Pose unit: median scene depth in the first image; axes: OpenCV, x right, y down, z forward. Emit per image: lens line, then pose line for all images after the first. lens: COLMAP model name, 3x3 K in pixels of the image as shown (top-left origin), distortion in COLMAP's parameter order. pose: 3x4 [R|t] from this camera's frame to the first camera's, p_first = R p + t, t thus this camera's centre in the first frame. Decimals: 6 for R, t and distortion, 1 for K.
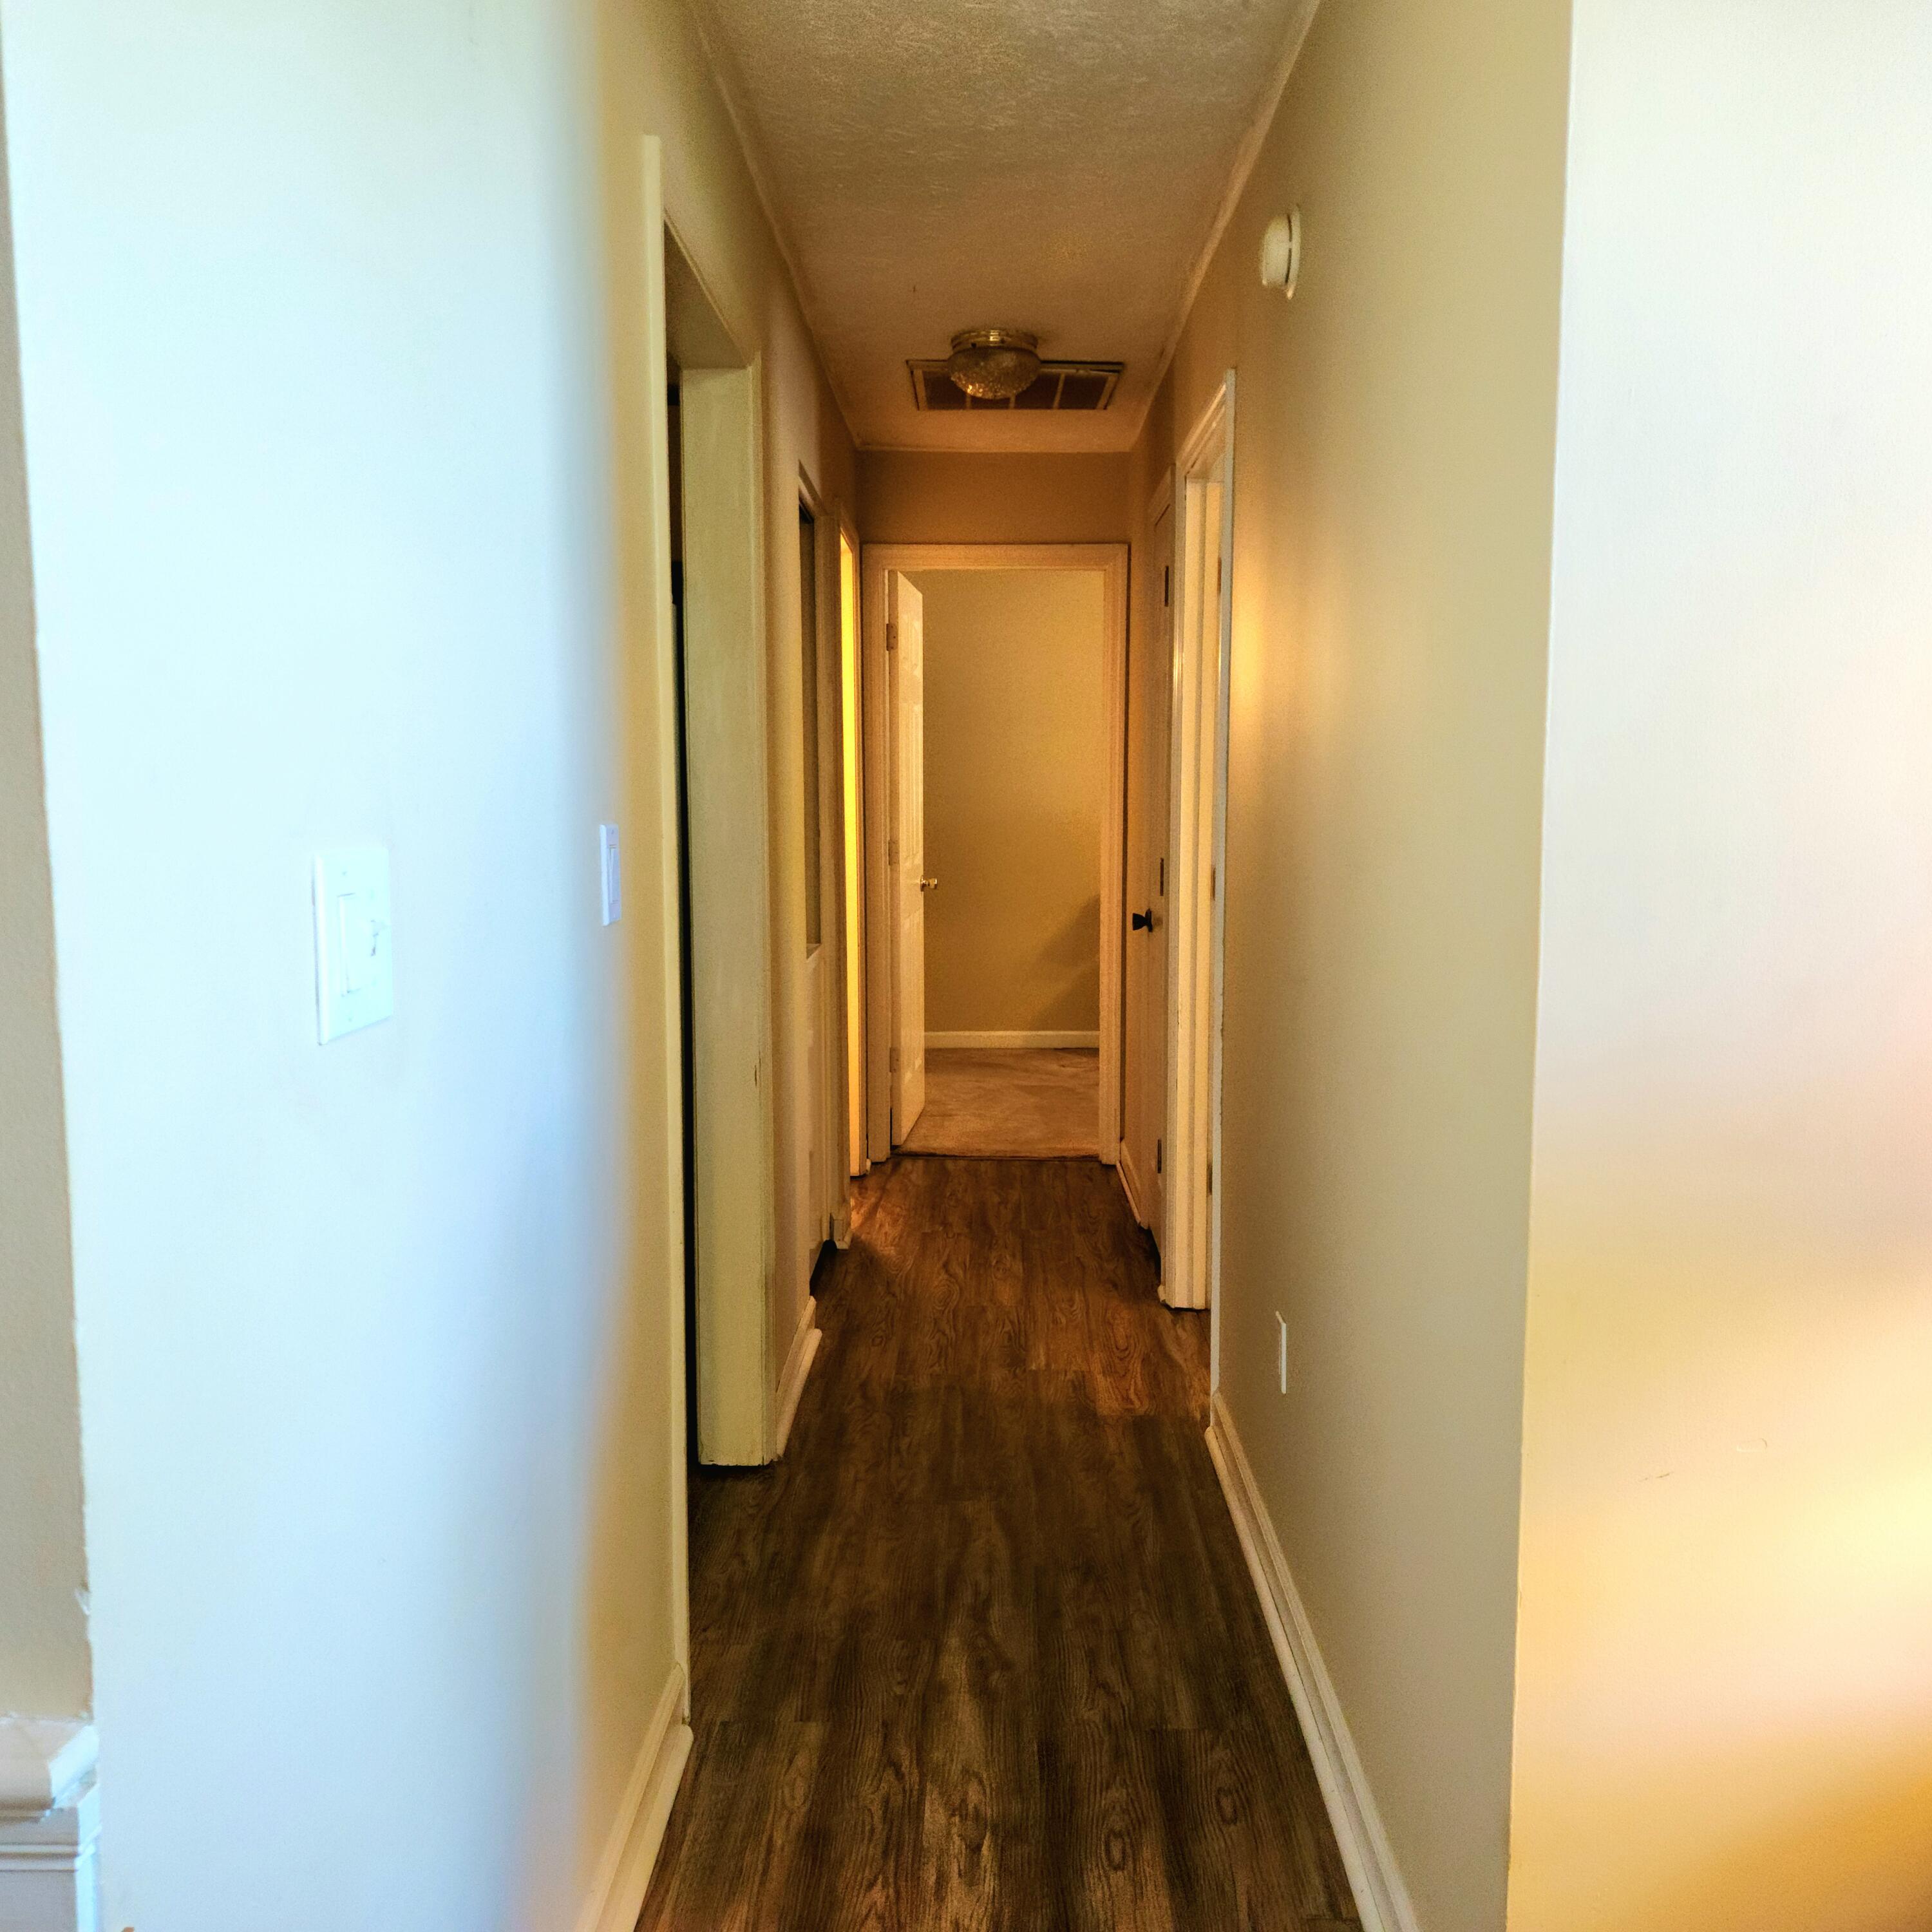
lens RADIAL K [[1702.0, 0, 1055.2], [0, 1702.0, 965.9], [0, 0, 1]] dist [0.090774, -0.096728]
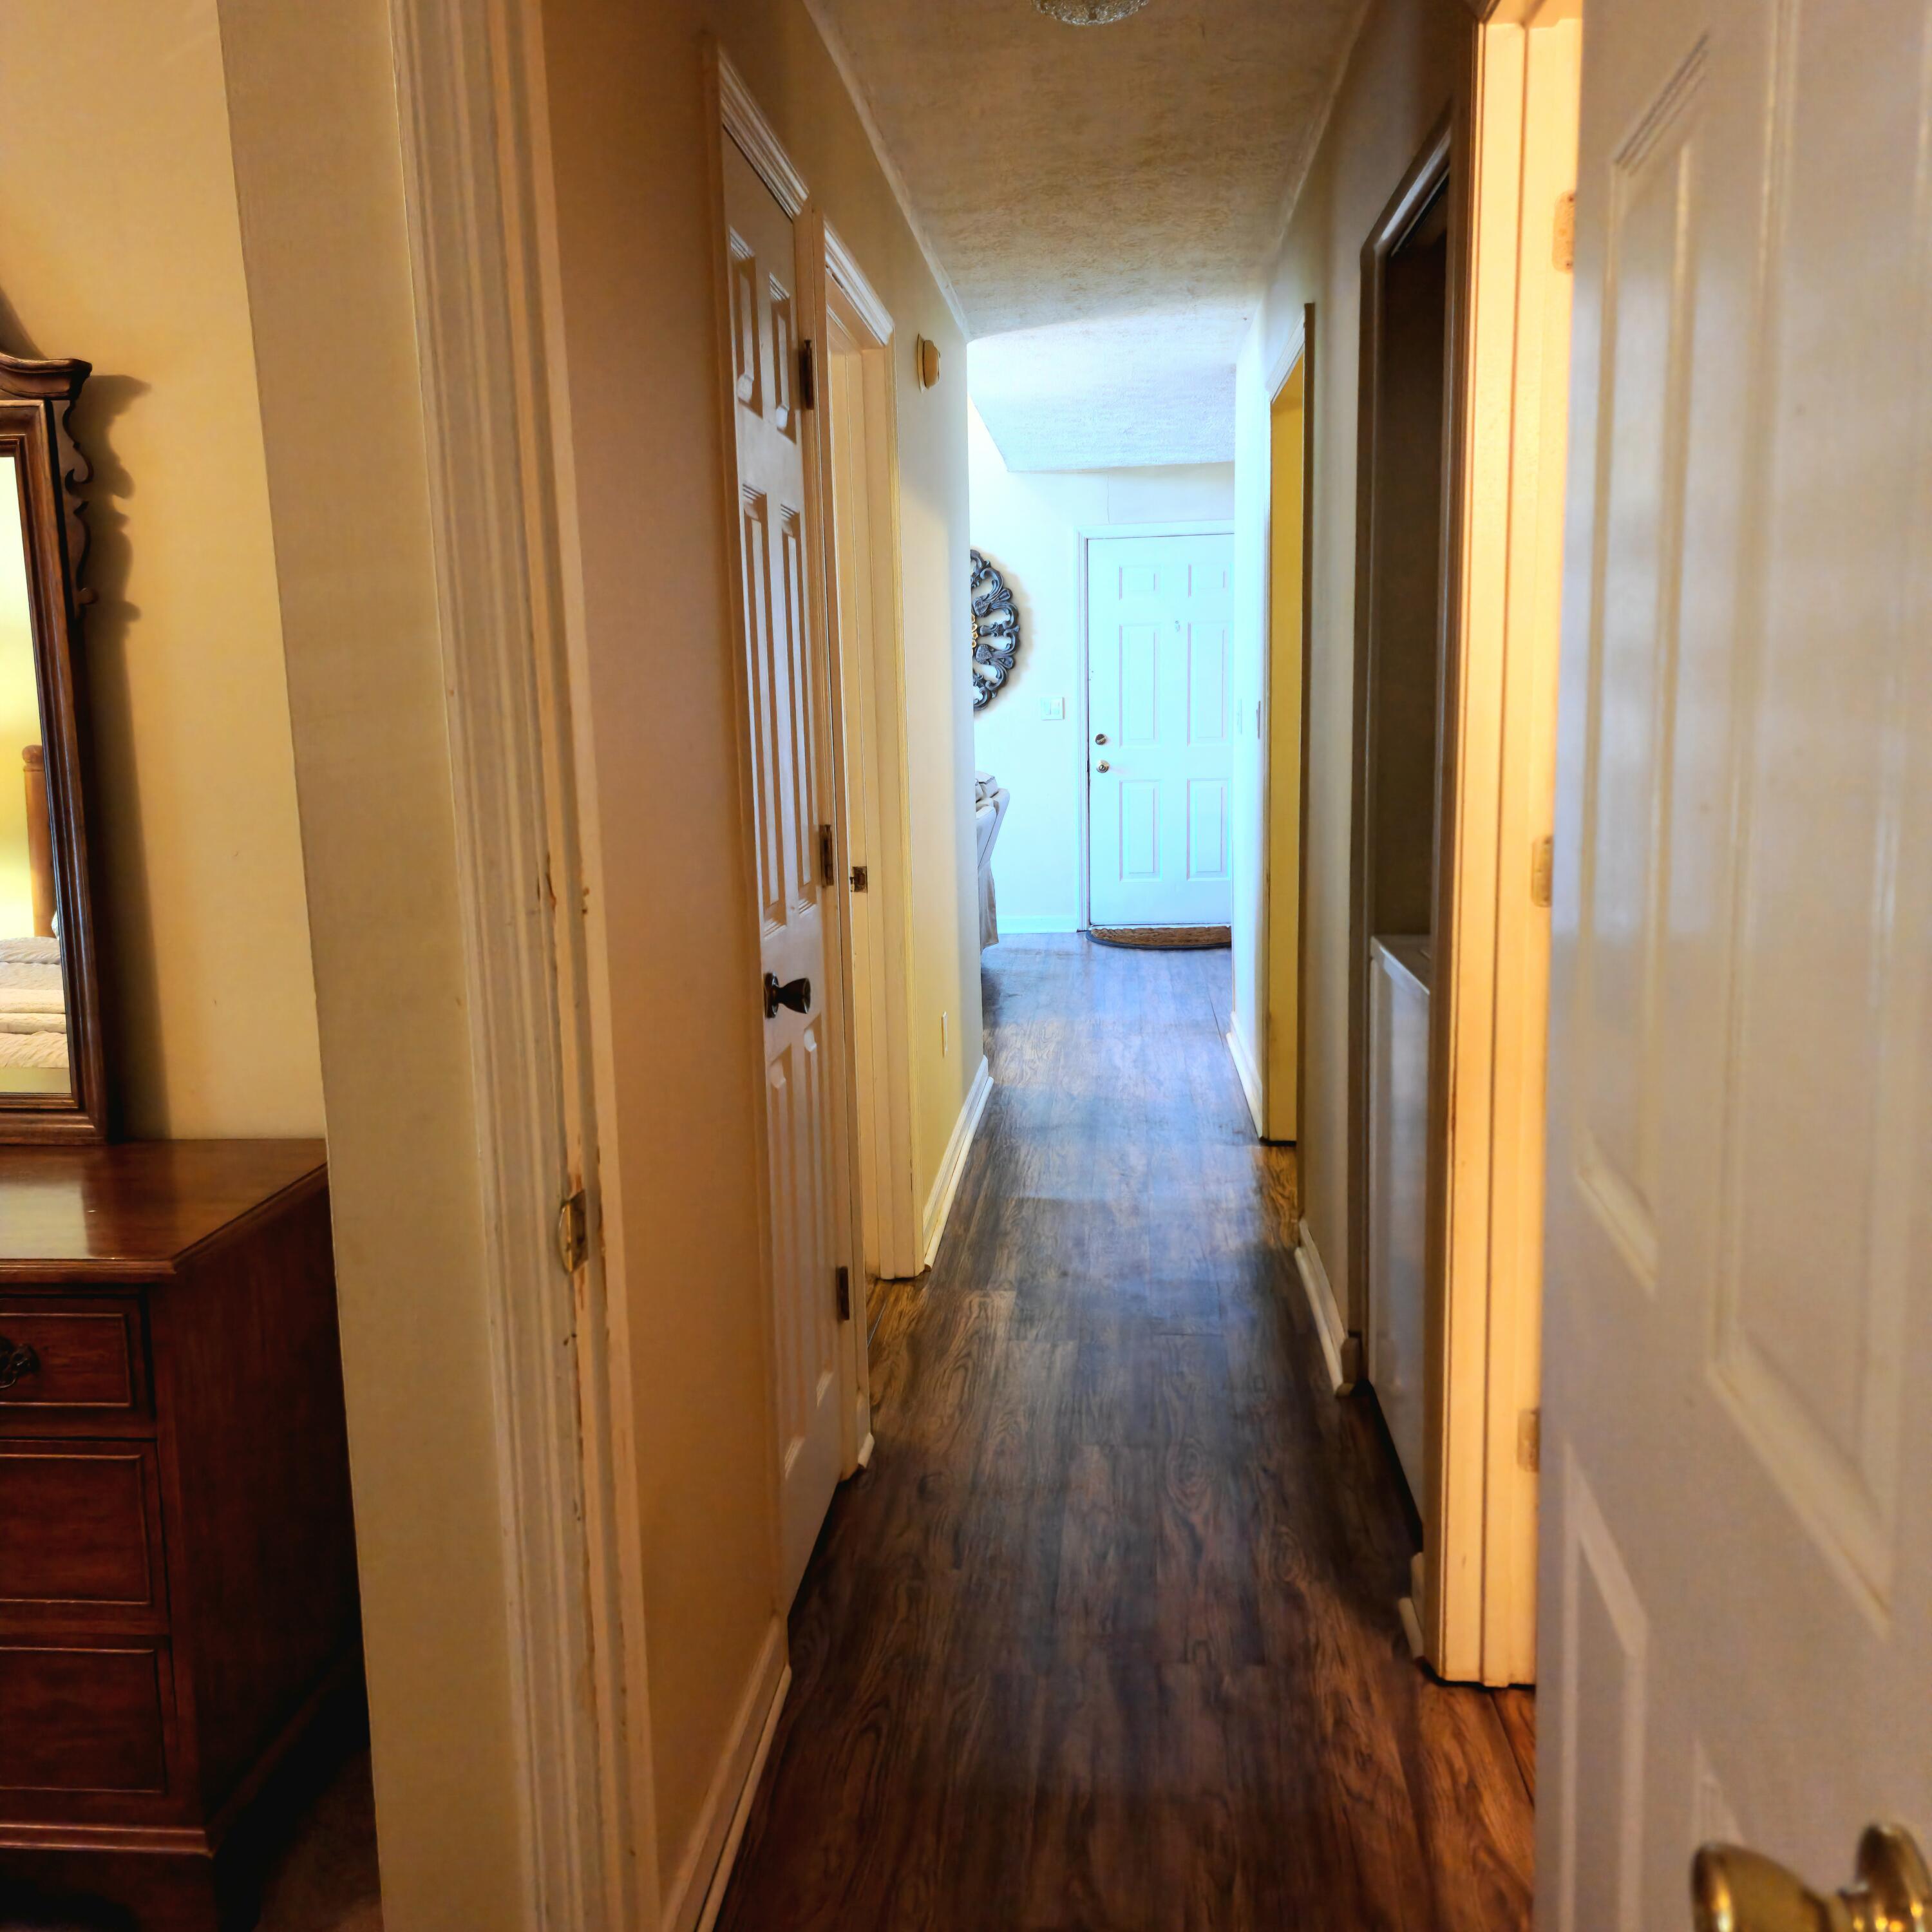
lens RADIAL K [[1702.0, 0, 1055.2], [0, 1702.0, 965.9], [0, 0, 1]] dist [0.090774, -0.096728]
pose [[-0.996639, -0.041304, 0.070745, -0.054776], [-0.021236, 0.964331, 0.263845, -0.180019], [-0.079120, 0.261455, -0.961967, 1.651551]]
